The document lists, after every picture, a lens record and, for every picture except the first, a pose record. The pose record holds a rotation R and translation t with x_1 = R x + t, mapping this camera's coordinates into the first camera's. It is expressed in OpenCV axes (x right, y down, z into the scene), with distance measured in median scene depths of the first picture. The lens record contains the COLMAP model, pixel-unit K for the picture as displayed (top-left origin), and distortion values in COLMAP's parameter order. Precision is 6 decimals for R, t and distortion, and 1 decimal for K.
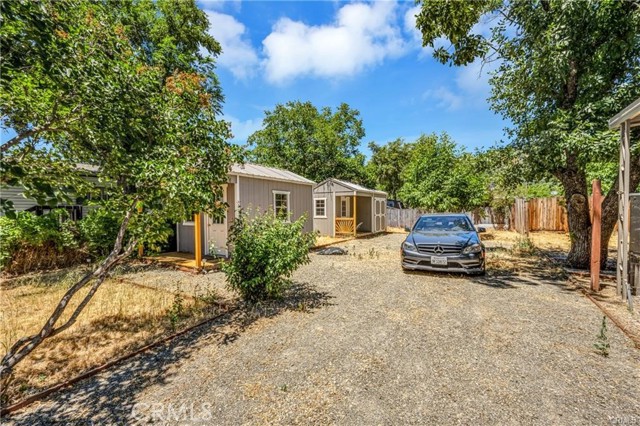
lens RADIAL K [[256.8, 0, 321.3], [0, 256.8, 209.9], [0, 0, 1]] dist [-0.001422, 0.000109]
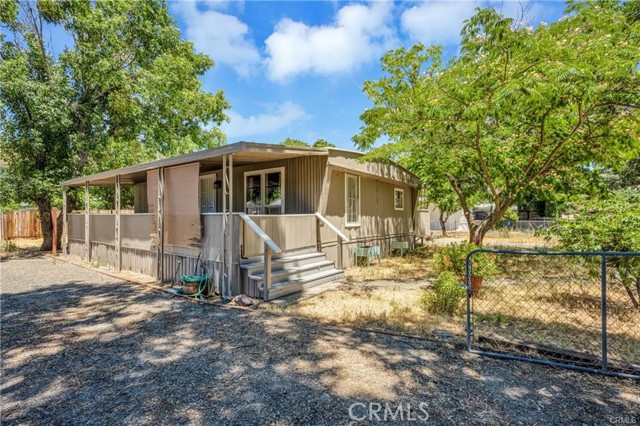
lens RADIAL K [[325.6, 0, 320.4], [0, 325.6, 212.4], [0, 0, 1]] dist [-0.001040, 0.000150]
pose [[0.081400, 0.007328, 0.996655, -1.205341], [0.017221, 0.999813, -0.008757, -0.001993], [-0.996533, 0.017877, 0.081259, -1.188802]]
